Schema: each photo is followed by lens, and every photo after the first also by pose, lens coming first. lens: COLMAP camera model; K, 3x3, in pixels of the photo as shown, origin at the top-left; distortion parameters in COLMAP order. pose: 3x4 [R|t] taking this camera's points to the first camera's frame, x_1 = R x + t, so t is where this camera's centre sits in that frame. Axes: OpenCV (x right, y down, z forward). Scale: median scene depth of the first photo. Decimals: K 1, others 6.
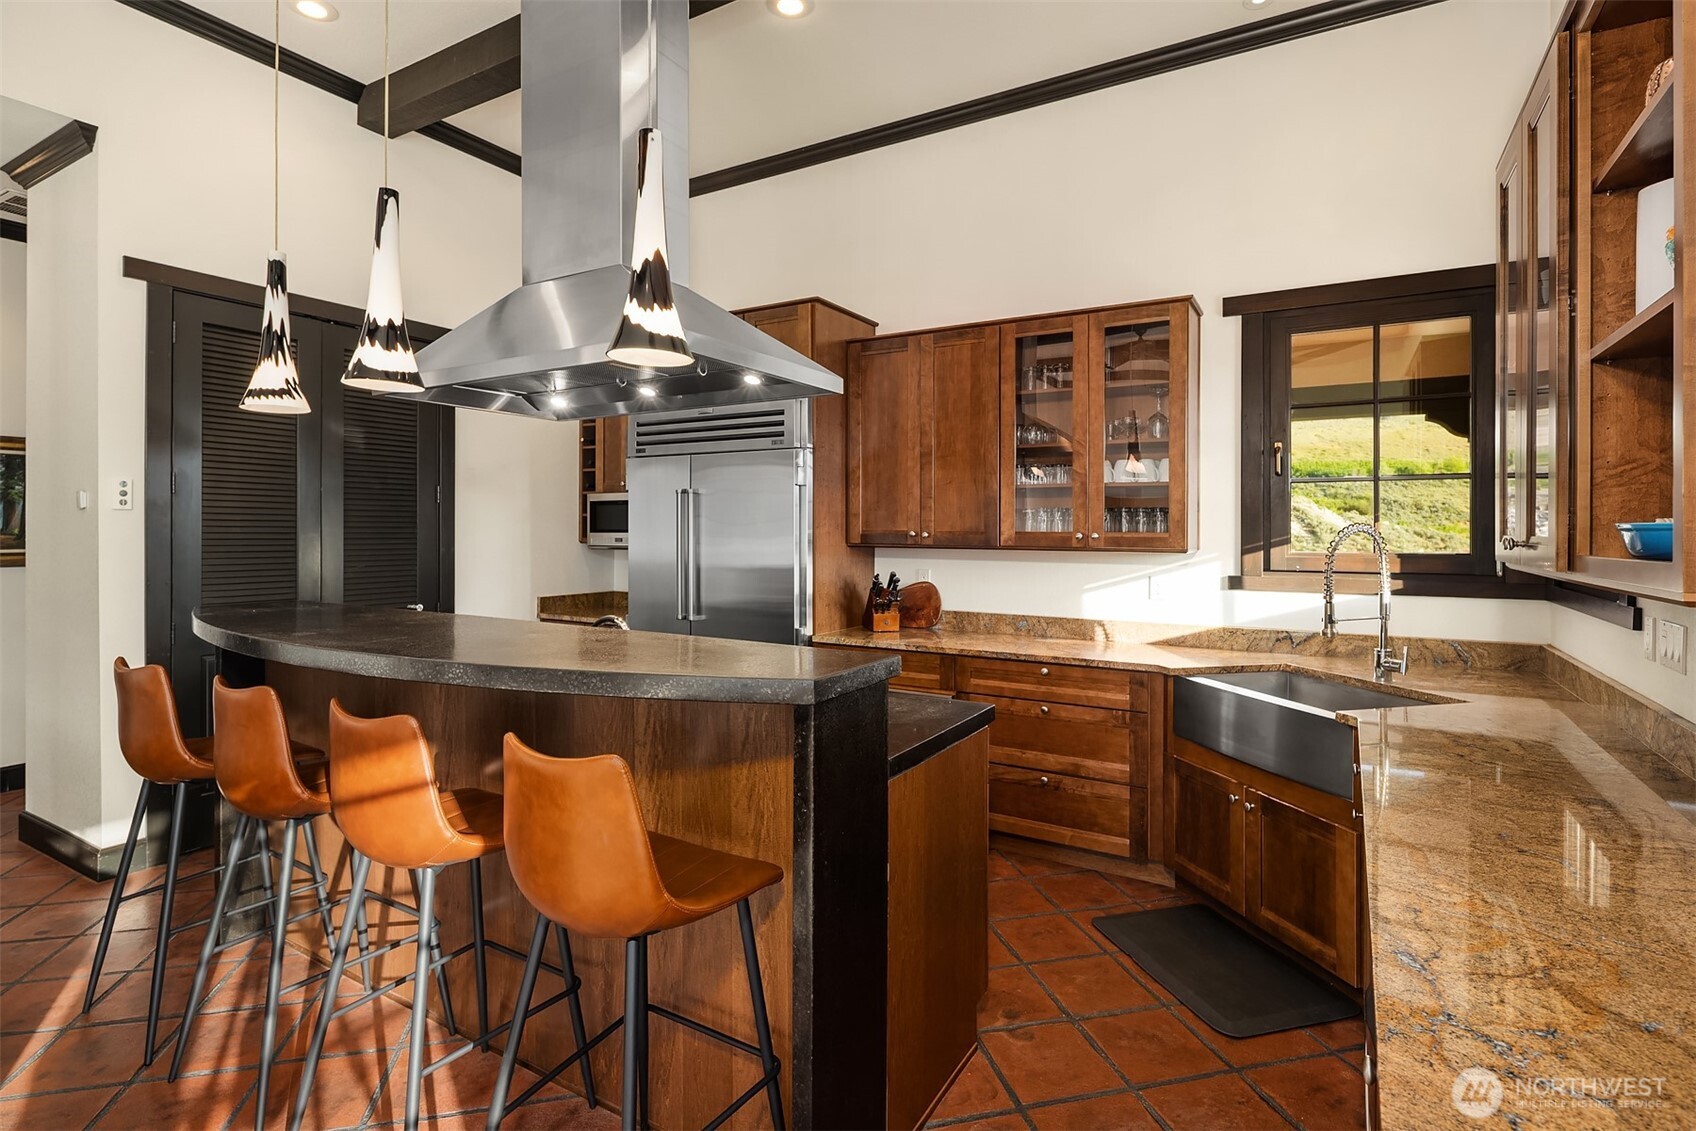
lens RADIAL K [[812.3, 0, 865.2], [0, 812.3, 534.9], [0, 0, 1]] dist [-0.010930, 0.000525]
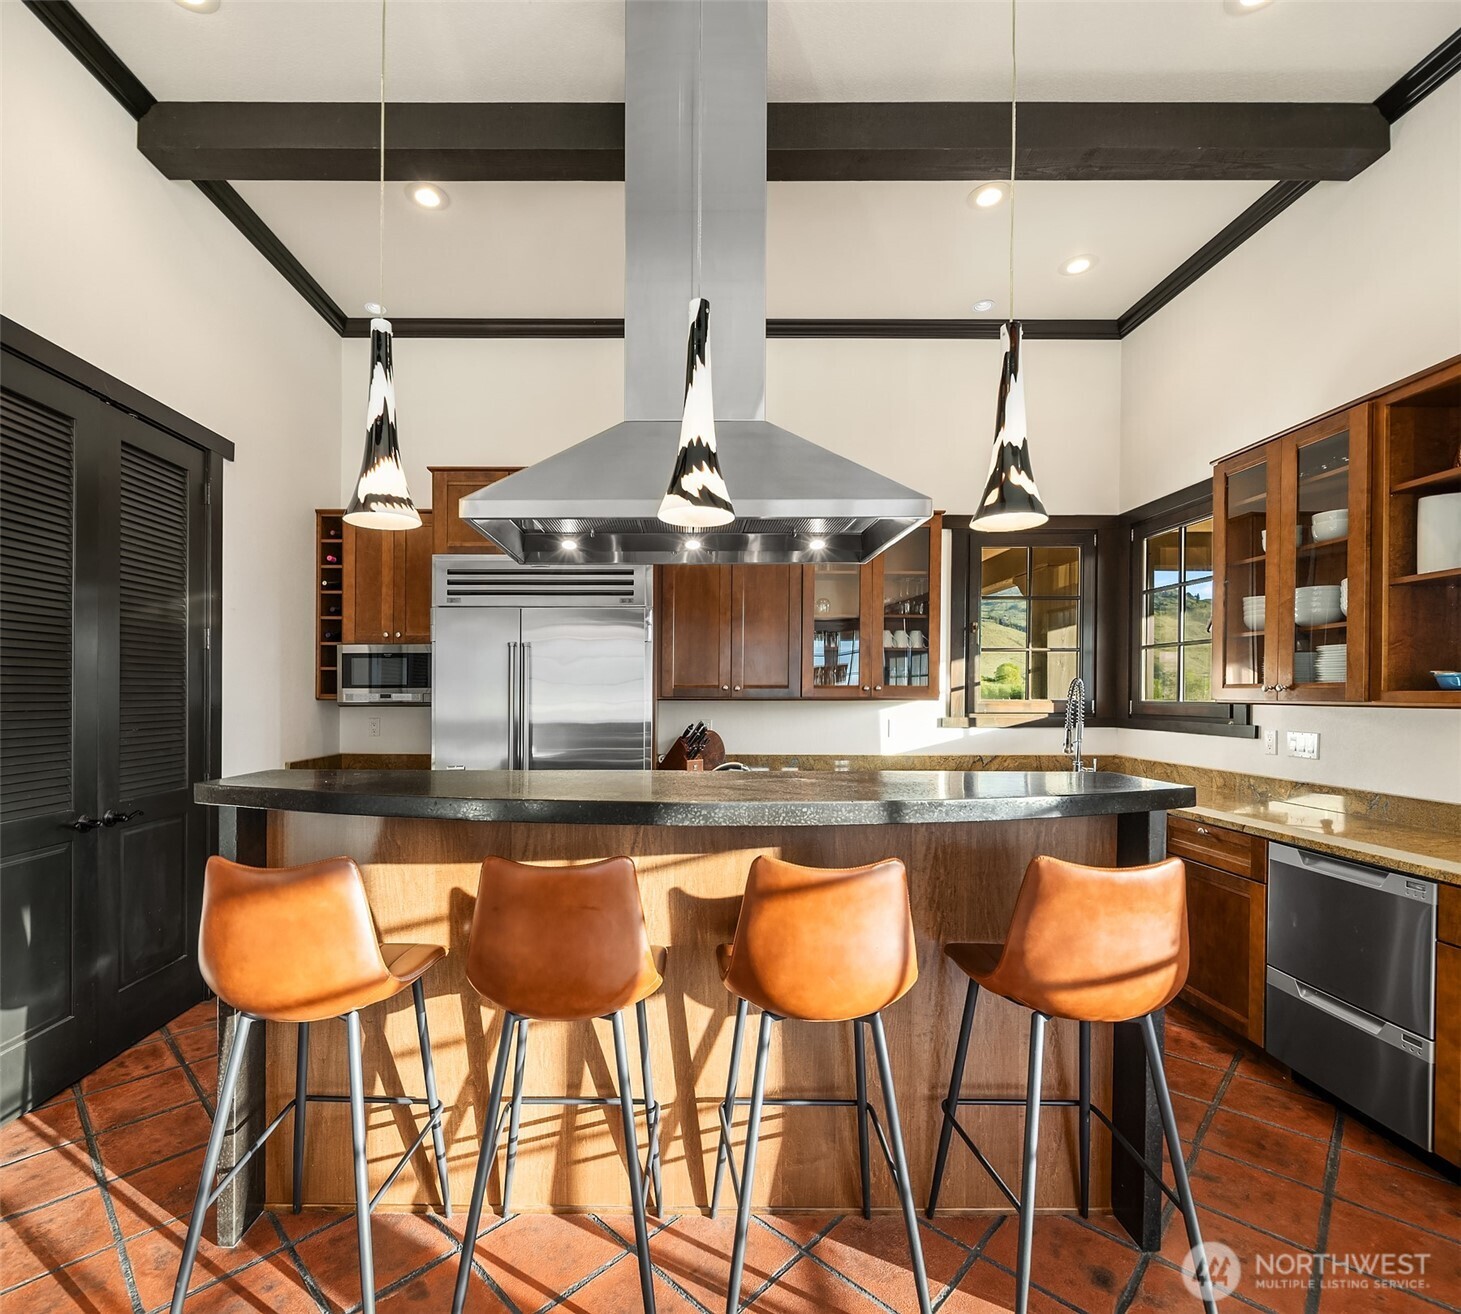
lens RADIAL K [[737.0, 0, 668.0], [0, 737.0, 694.5], [0, 0, 1]] dist [0.002258, -0.003196]
pose [[0.863044, -0.005529, 0.505098, -0.554981], [0.007167, 0.999973, -0.001300, 0.009045], [-0.505078, 0.004742, 0.863061, 0.156024]]
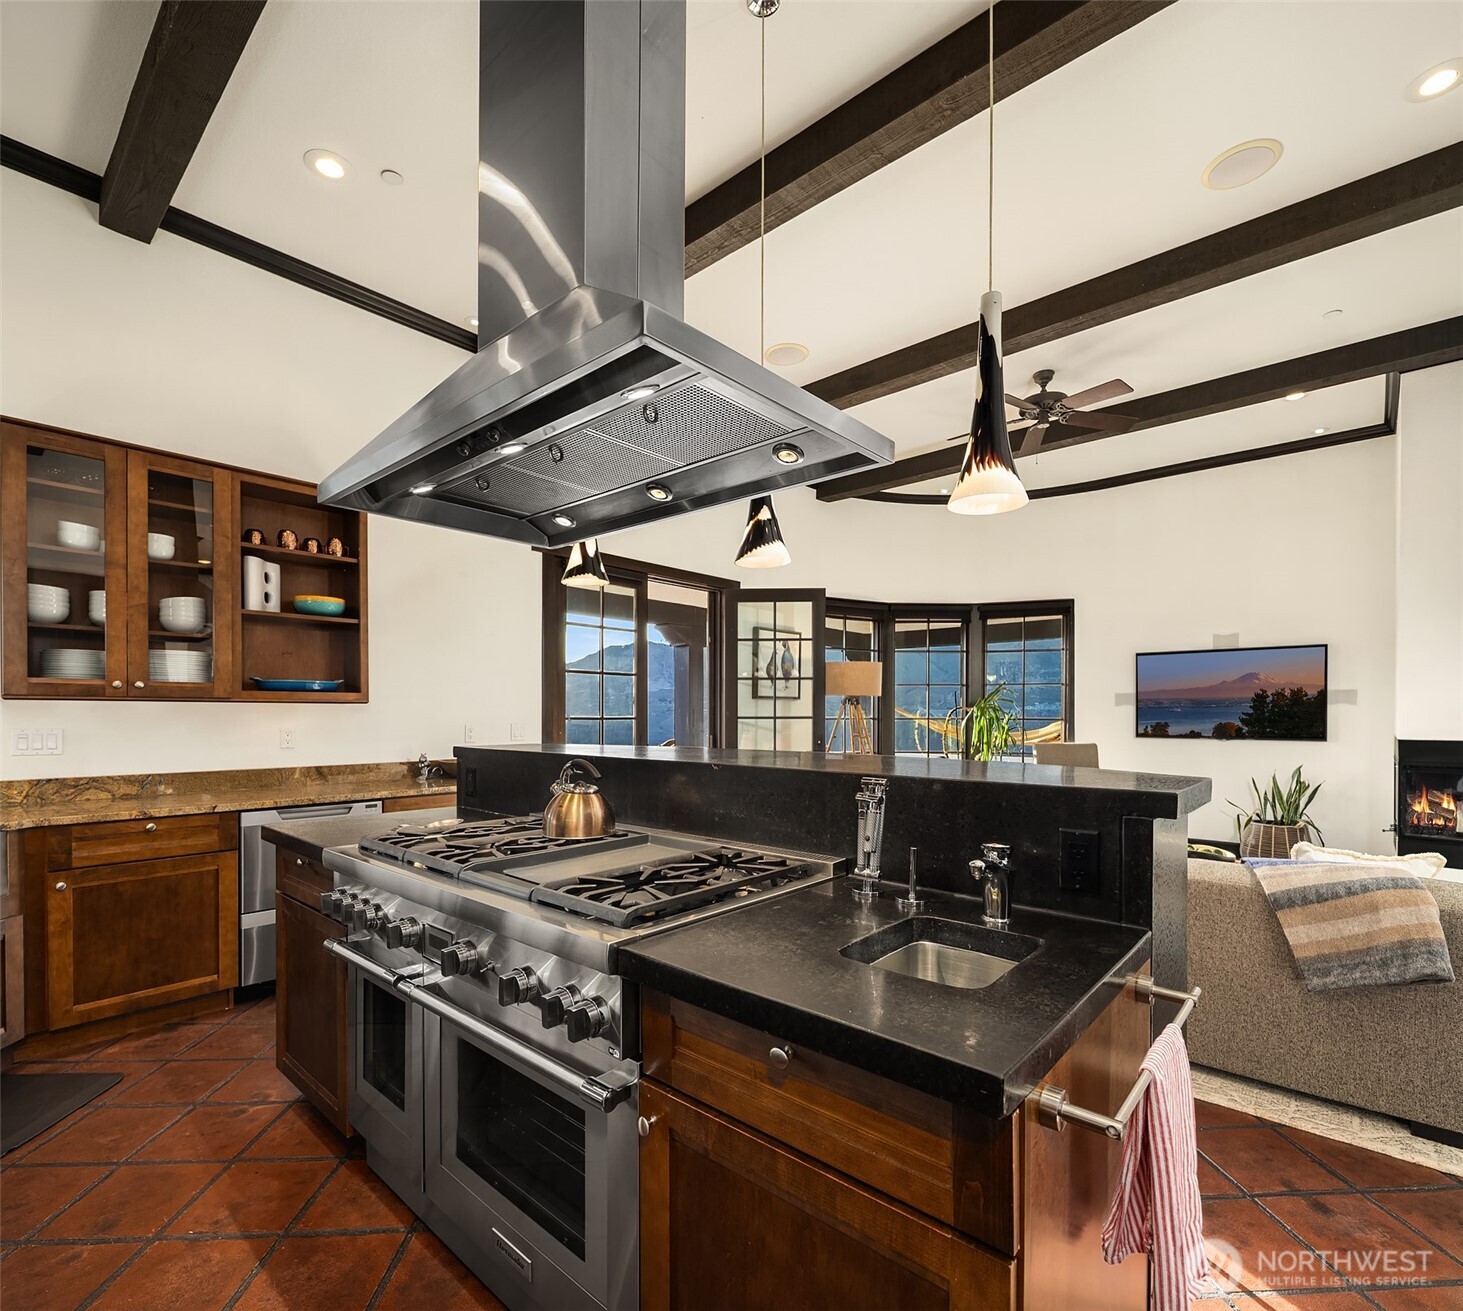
lens RADIAL K [[738.0, 0, 735.3], [0, 738.0, 716.2], [0, 0, 1]] dist [0.002258, -0.003196]
pose [[-0.982520, -0.005185, 0.186086, -0.437751], [-0.003780, 0.999962, 0.007905, 0.029678], [-0.186120, 0.007063, -0.982502, 1.090687]]
